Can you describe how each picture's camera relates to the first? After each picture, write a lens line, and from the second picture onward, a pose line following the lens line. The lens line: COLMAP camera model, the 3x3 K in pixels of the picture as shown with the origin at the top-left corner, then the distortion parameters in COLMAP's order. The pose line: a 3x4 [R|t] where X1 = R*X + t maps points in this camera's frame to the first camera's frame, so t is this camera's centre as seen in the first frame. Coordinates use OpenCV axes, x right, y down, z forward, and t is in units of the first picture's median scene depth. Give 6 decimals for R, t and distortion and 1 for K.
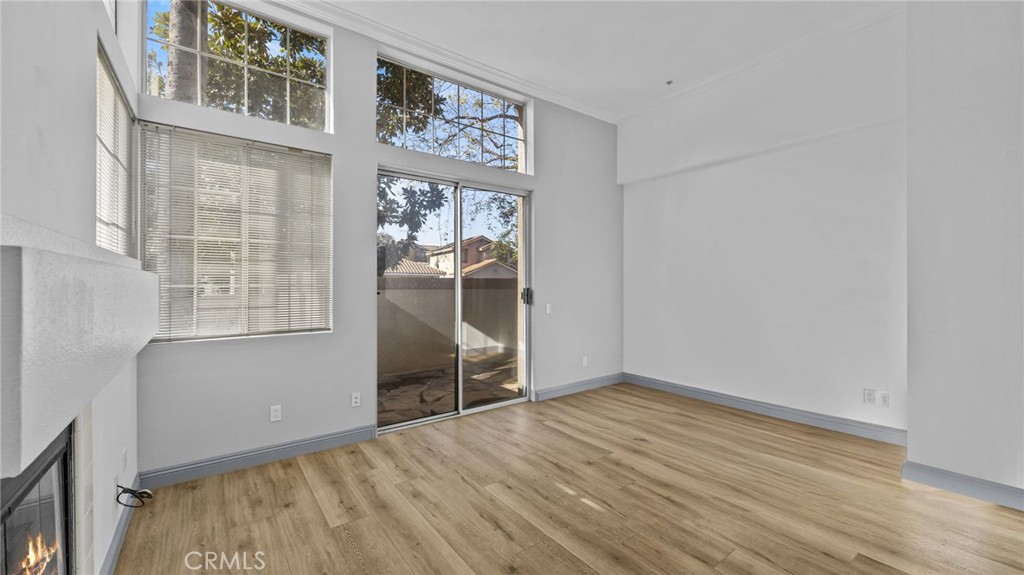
lens RADIAL K [[395.4, 0, 518.7], [0, 395.4, 283.5], [0, 0, 1]] dist [-0.002388, -0.000255]
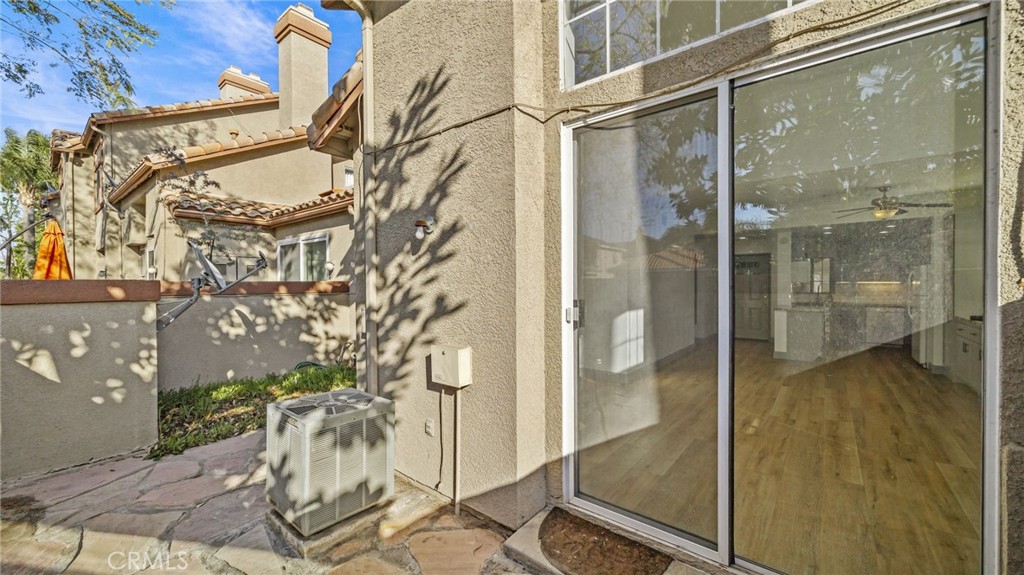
lens RADIAL K [[395.4, 0, 514.7], [0, 395.4, 286.1], [0, 0, 1]] dist [-0.002388, -0.000255]
pose [[-0.239063, -0.003100, 0.970999, -0.821244], [0.000996, 0.999994, 0.003438, -0.006164], [-0.971004, 0.001789, -0.239058, 2.014043]]
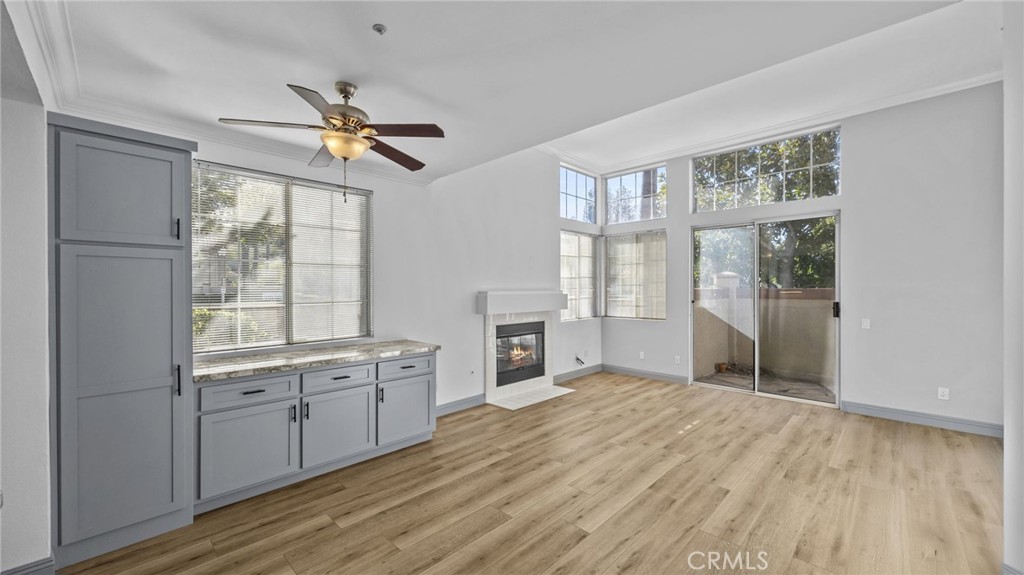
lens RADIAL K [[395.4, 0, 515.6], [0, 395.4, 289.1], [0, 0, 1]] dist [-0.002388, -0.000255]
pose [[0.148350, 0.003352, -0.988929, 1.547261], [0.004063, 0.999984, 0.003999, -0.045879], [0.988927, -0.004612, 0.148334, 0.006148]]
